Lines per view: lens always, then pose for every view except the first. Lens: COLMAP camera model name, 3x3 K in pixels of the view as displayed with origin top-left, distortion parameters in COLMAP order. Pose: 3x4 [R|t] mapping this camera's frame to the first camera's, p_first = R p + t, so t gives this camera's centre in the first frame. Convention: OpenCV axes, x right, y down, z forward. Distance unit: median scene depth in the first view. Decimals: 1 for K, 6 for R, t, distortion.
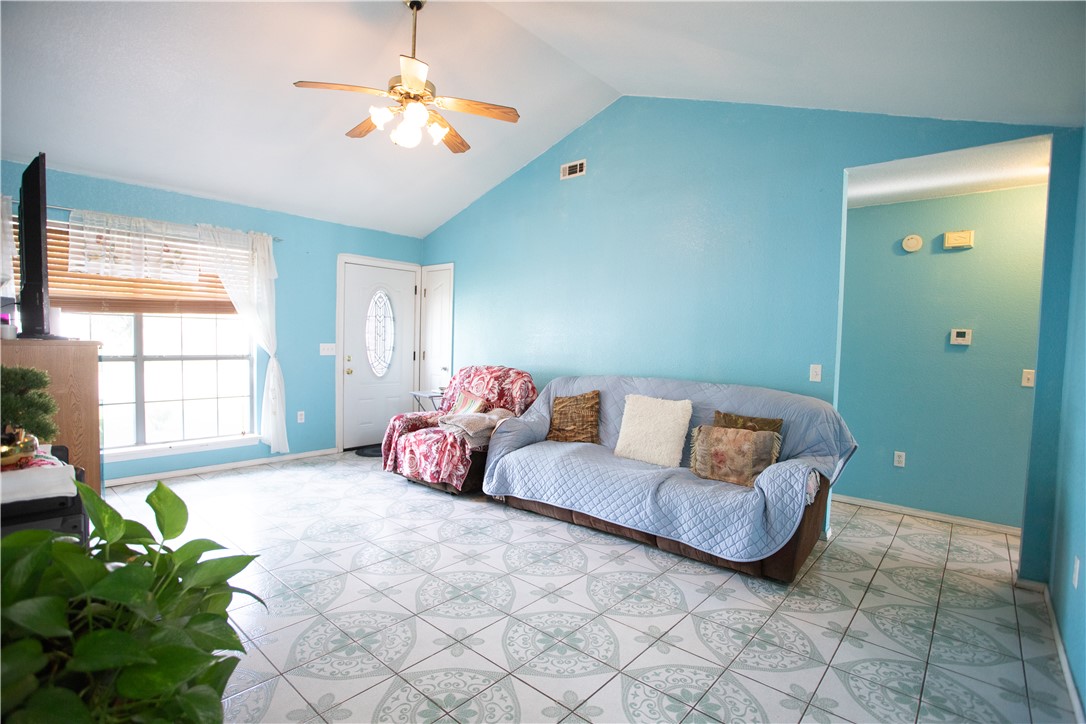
lens RADIAL K [[522.5, 0, 540.2], [0, 522.5, 363.7], [0, 0, 1]] dist [-0.048051, 0.008013]
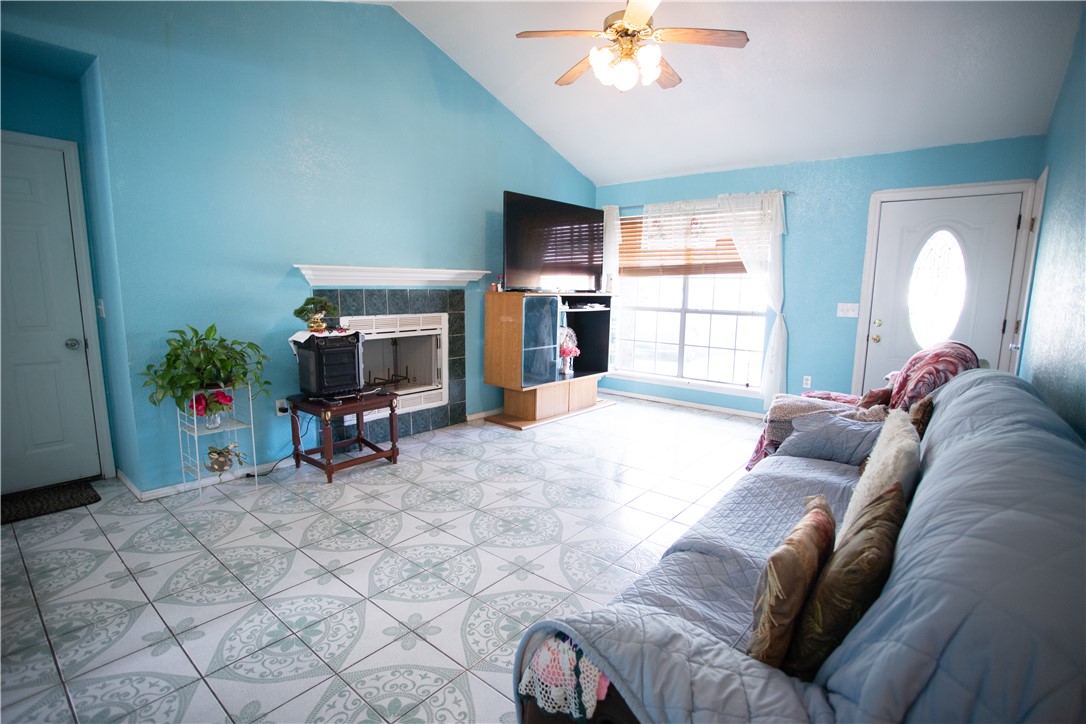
lens RADIAL K [[522.5, 0, 557.7], [0, 522.5, 382.7], [0, 0, 1]] dist [-0.048051, 0.008013]
pose [[0.039835, 0.155357, -0.987055, 0.602913], [-0.059261, 0.986467, 0.152873, -0.015553], [0.997447, 0.052405, 0.048503, 0.687922]]
